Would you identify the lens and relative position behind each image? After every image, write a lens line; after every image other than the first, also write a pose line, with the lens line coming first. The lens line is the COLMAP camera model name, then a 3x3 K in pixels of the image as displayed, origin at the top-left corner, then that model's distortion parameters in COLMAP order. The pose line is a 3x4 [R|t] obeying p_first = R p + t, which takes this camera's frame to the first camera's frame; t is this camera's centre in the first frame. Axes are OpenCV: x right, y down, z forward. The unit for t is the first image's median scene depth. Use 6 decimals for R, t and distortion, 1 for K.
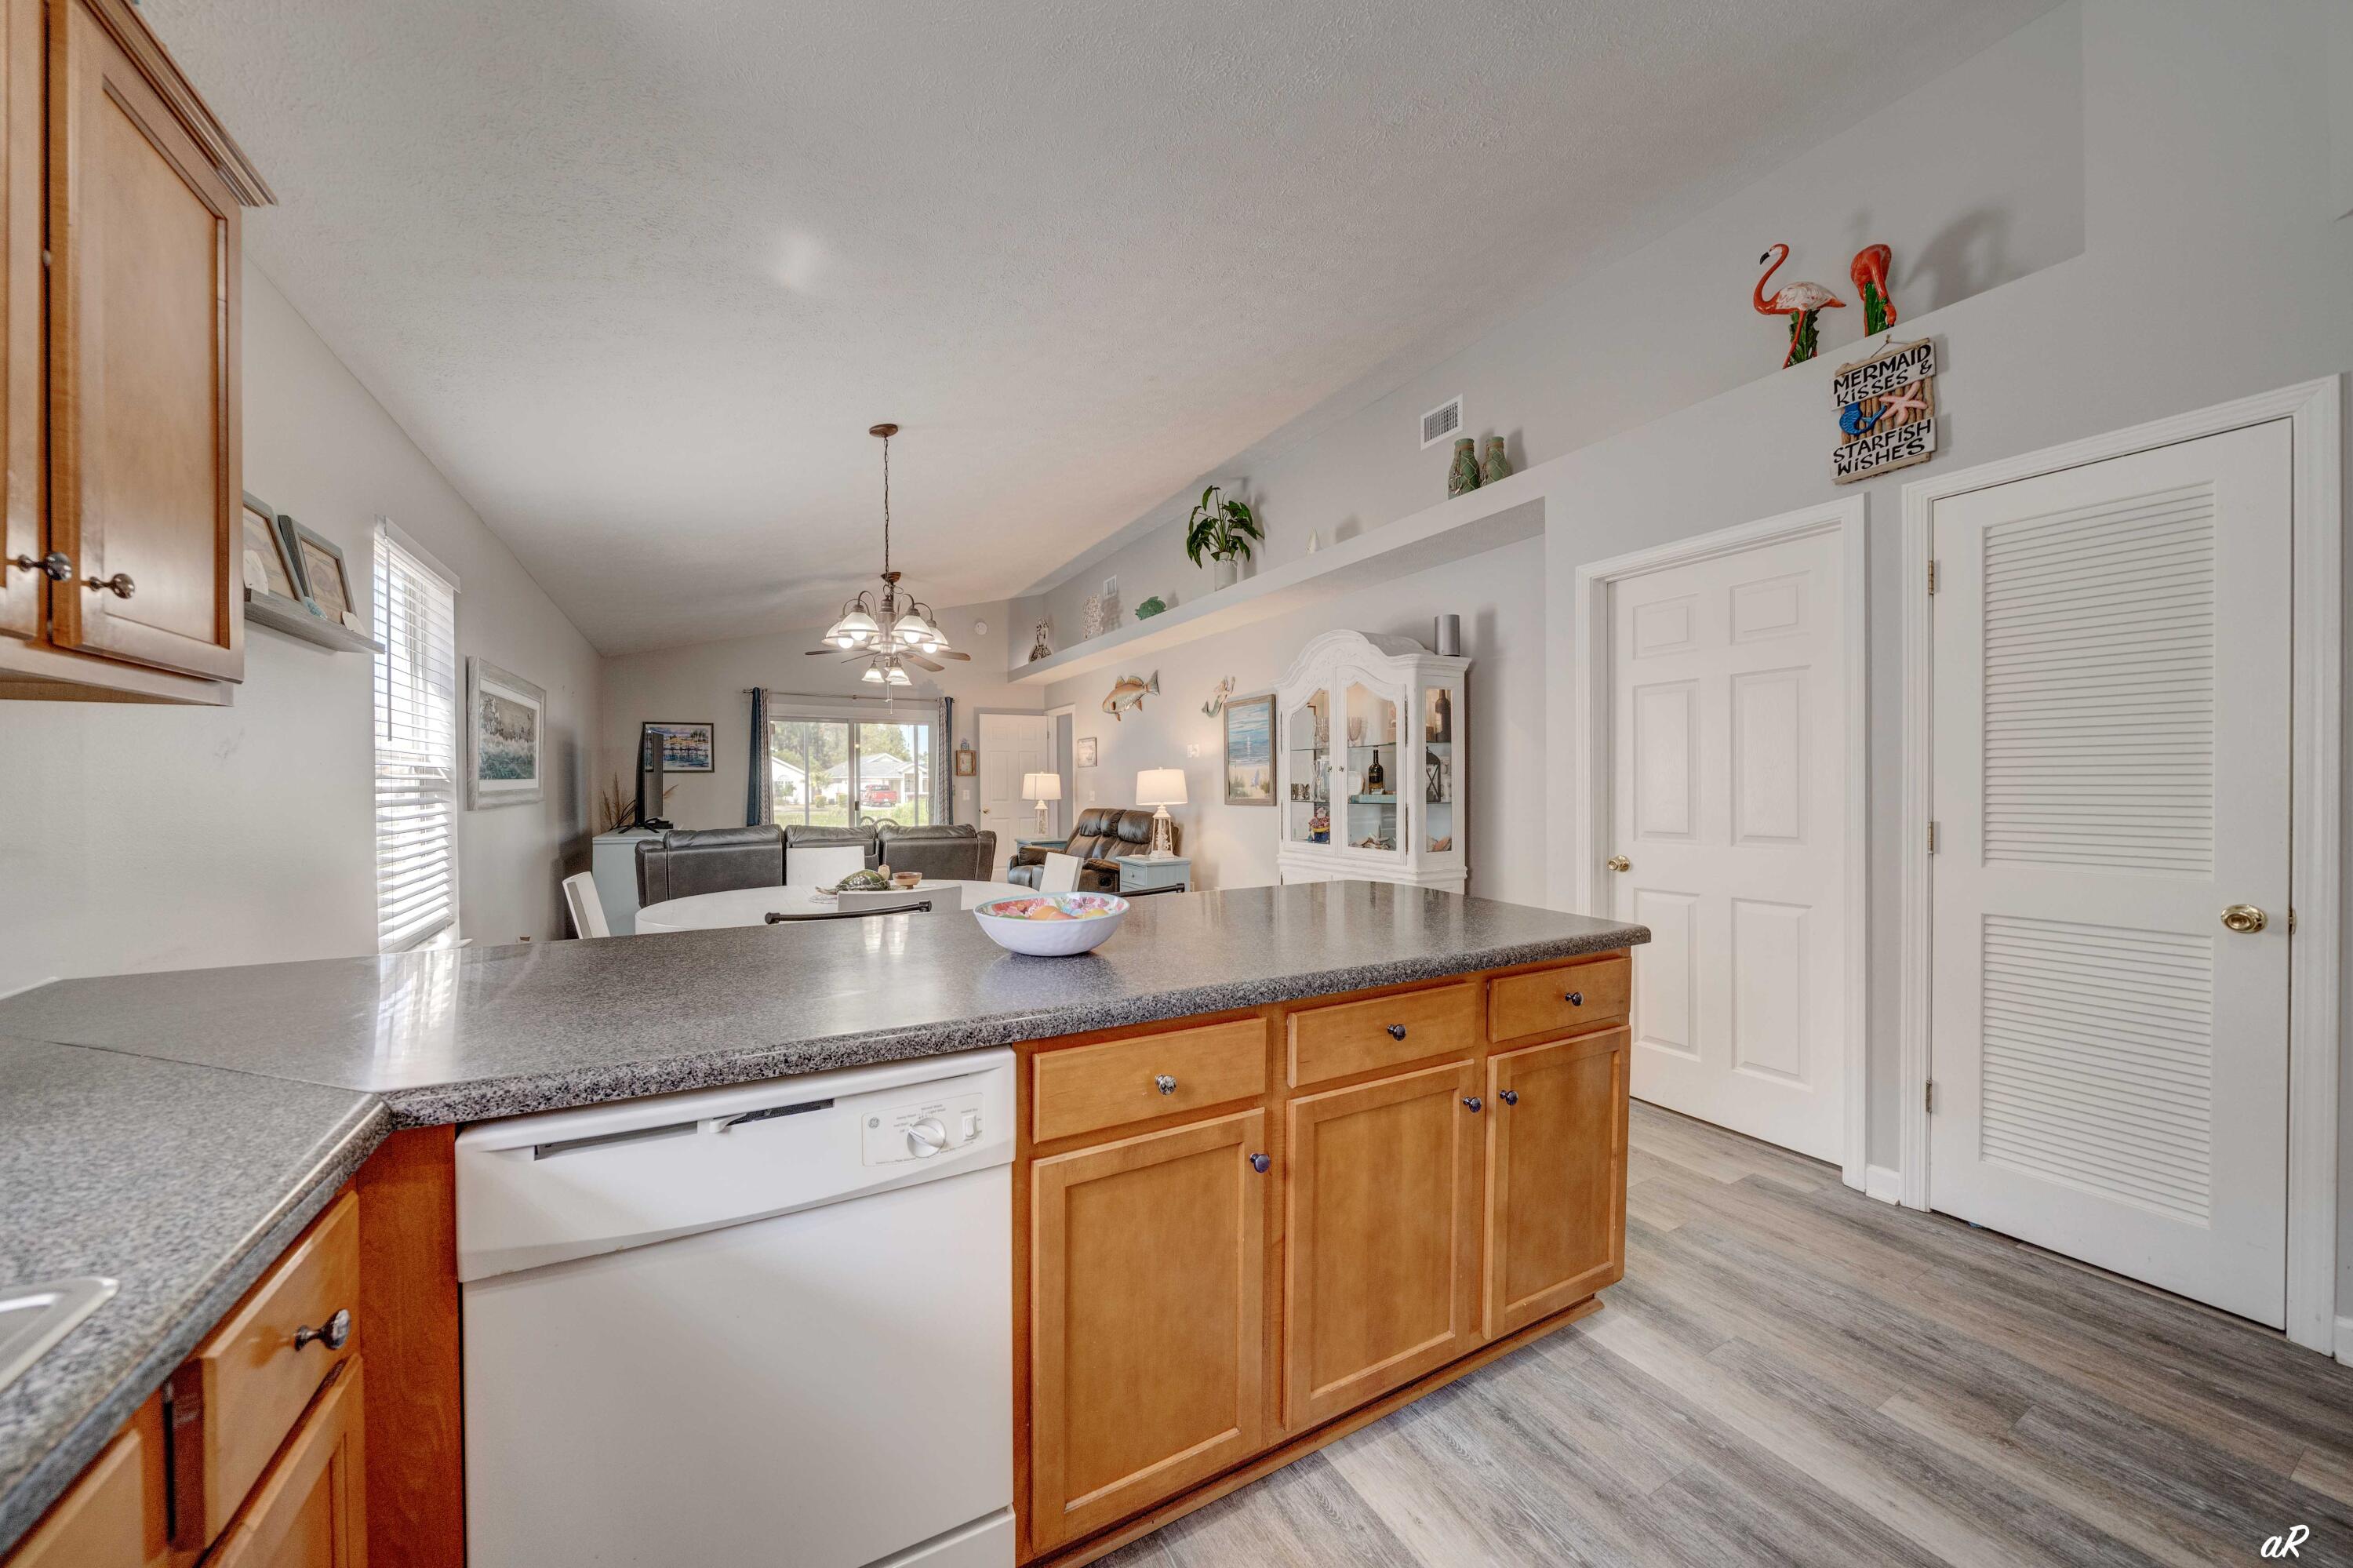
lens RADIAL K [[815.0, 0, 1170.1], [0, 815.0, 789.9], [0, 0, 1]] dist [-0.002095, -0.000058]
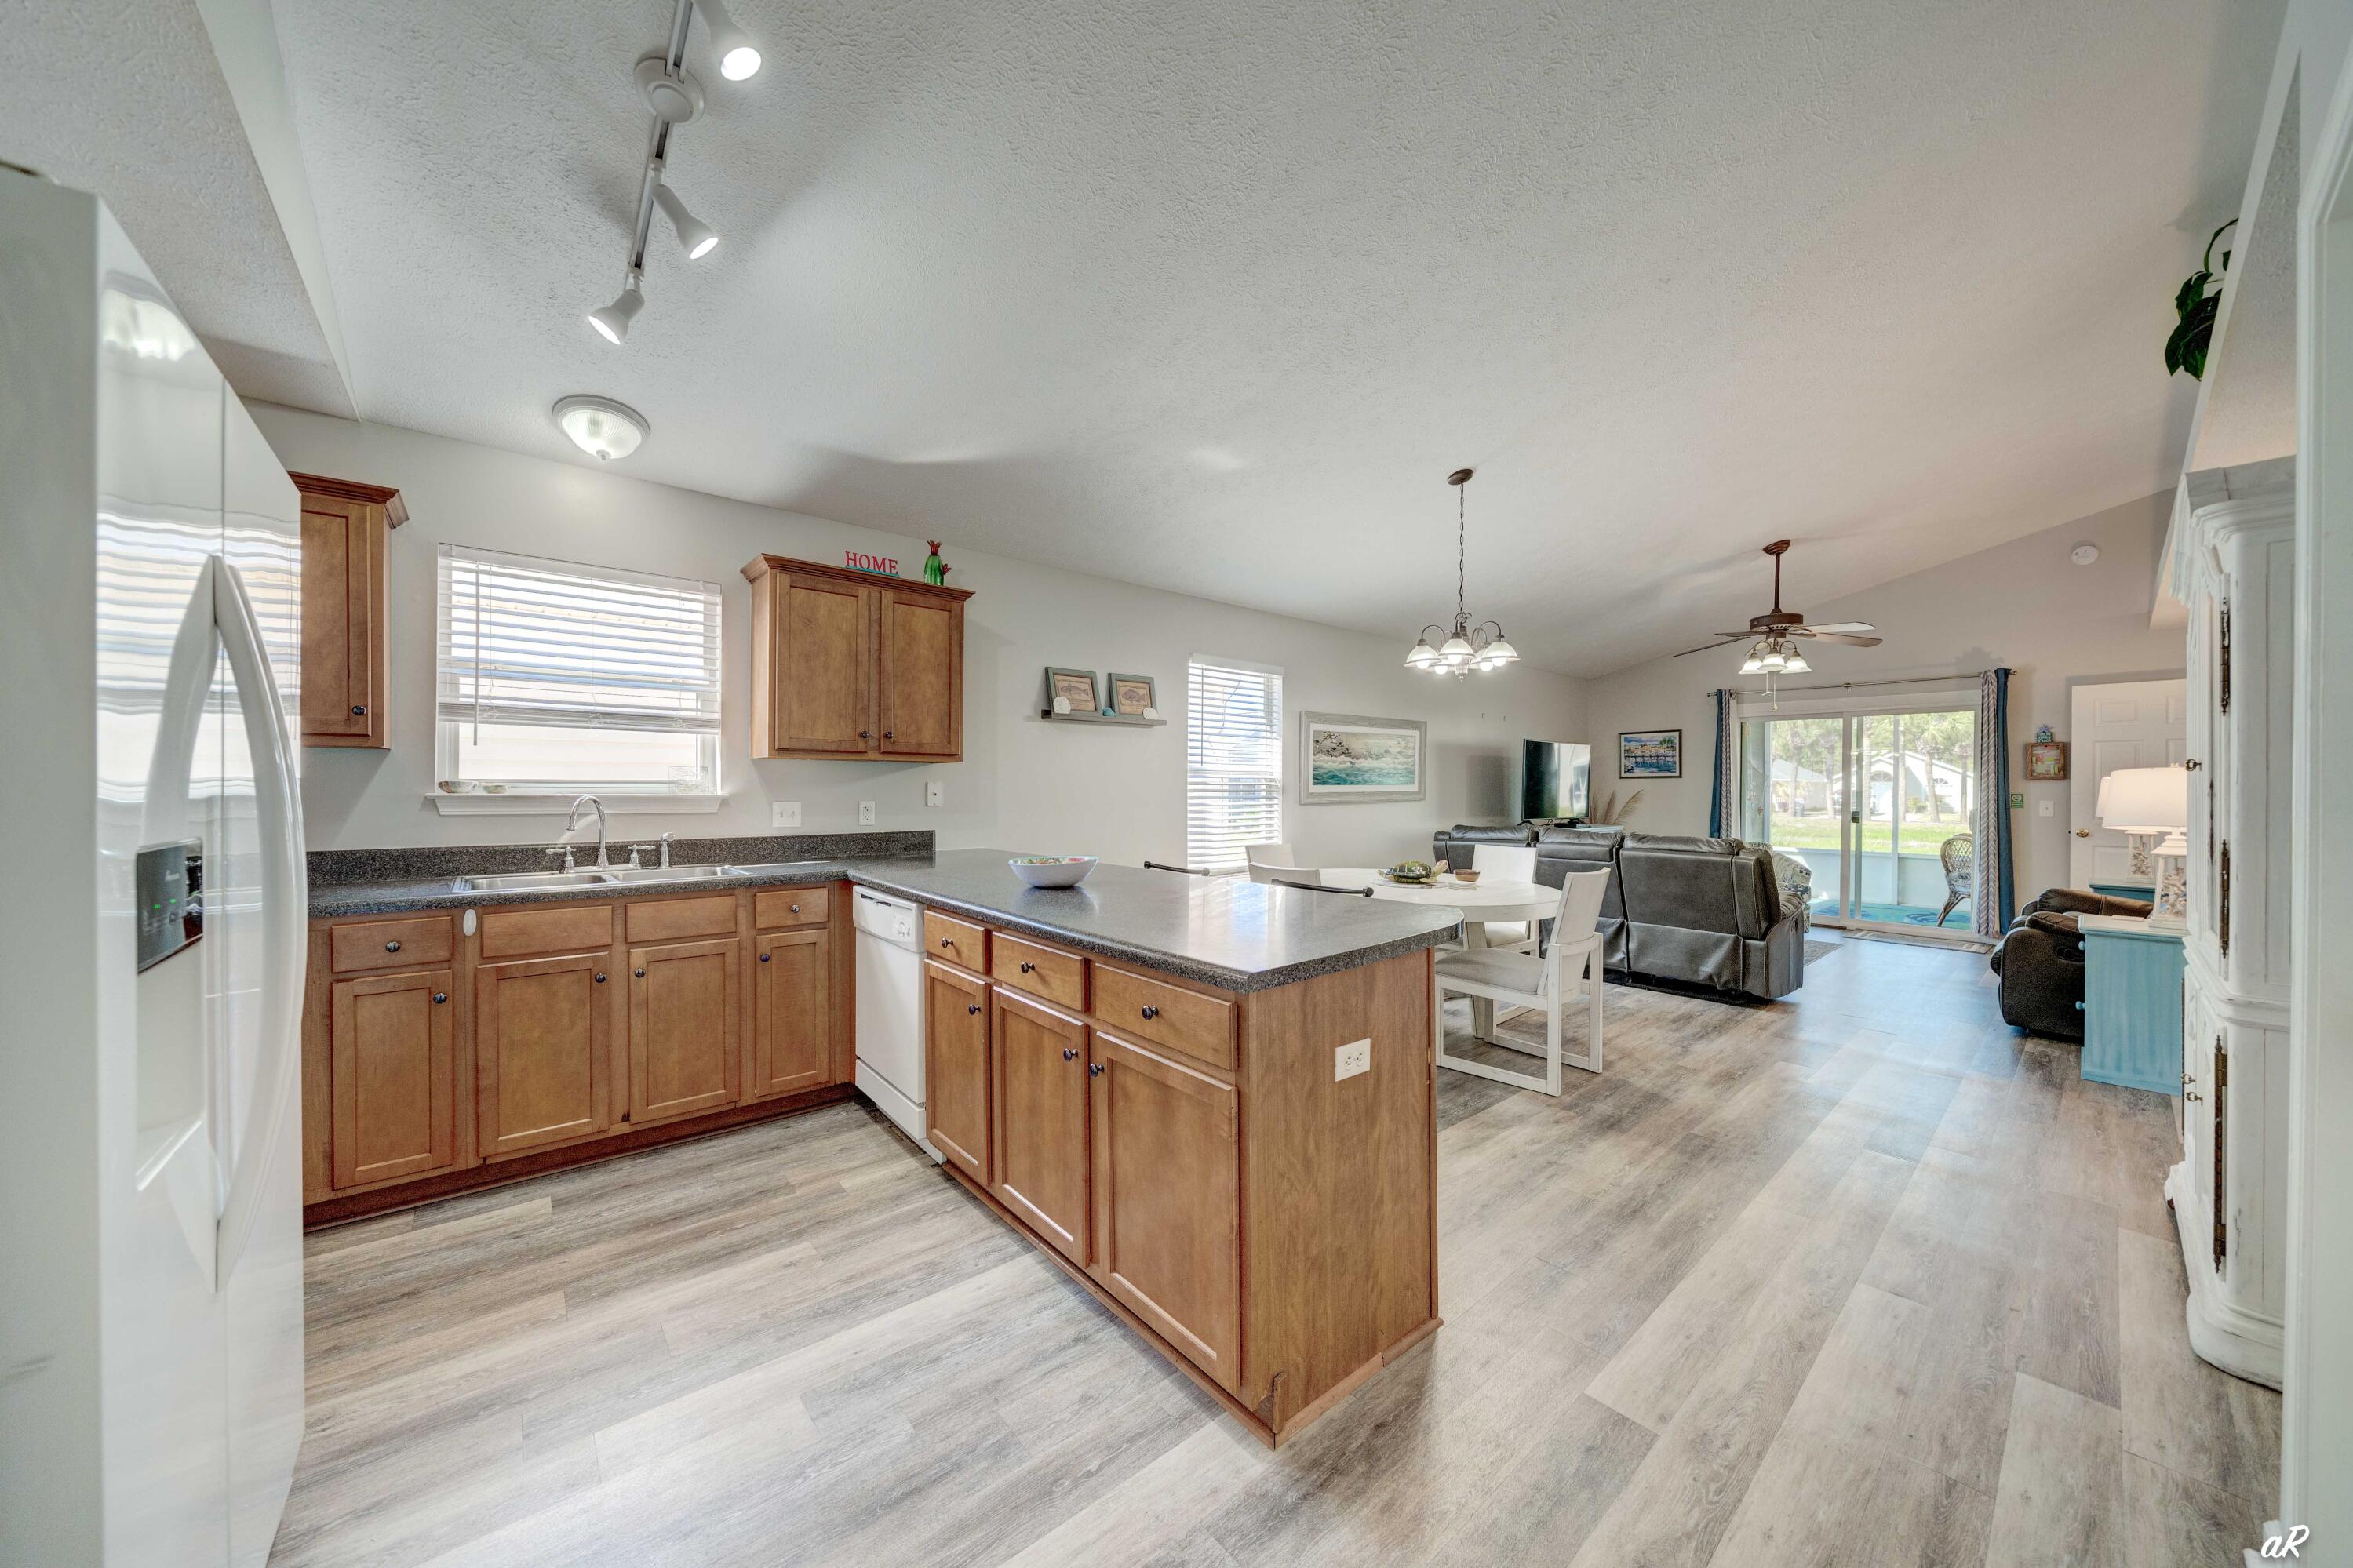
lens RADIAL K [[814.9, 0, 1172.7], [0, 814.9, 787.3], [0, 0, 1]] dist [-0.002095, -0.000058]
pose [[0.191280, 0.004272, -0.981526, 1.355375], [-0.013245, 0.999911, 0.001771, -0.014468], [0.981446, 0.012662, 0.191320, 0.780262]]
